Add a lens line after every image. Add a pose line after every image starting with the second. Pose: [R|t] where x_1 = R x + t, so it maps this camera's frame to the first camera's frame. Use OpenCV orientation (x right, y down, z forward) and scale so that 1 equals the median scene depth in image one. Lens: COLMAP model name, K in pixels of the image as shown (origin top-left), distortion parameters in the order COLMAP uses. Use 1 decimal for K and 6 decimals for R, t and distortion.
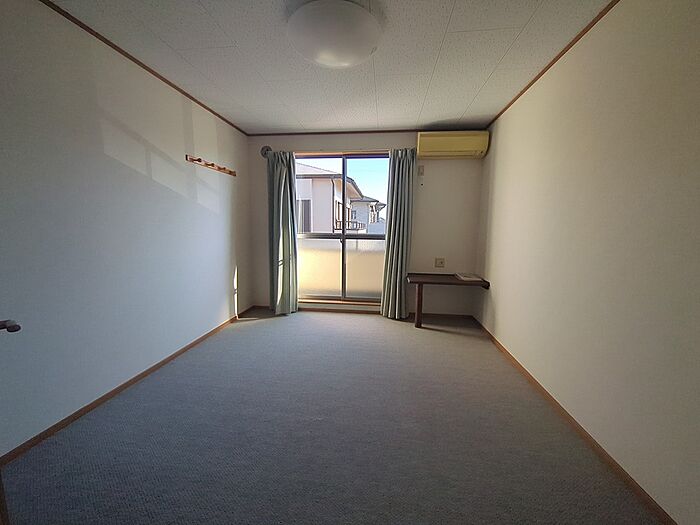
lens RADIAL K [[275.7, 0, 349.0], [0, 275.7, 260.3], [0, 0, 1]] dist [-0.000241, 0.000597]
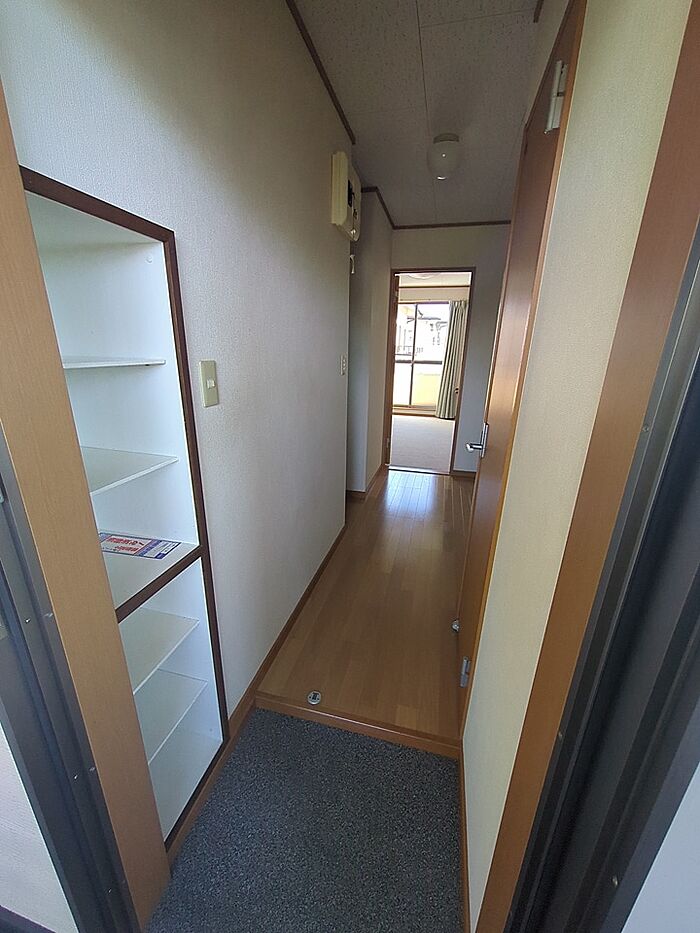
lens RADIAL K [[367.4, 0, 351.2], [0, 367.4, 469.5], [0, 0, 1]] dist [-0.000241, 0.000597]
pose [[0.993348, 0.047854, -0.104740, -0.109640], [-0.025530, 0.978446, 0.204919, 0.077656], [0.112288, -0.200882, 0.973159, -1.005385]]
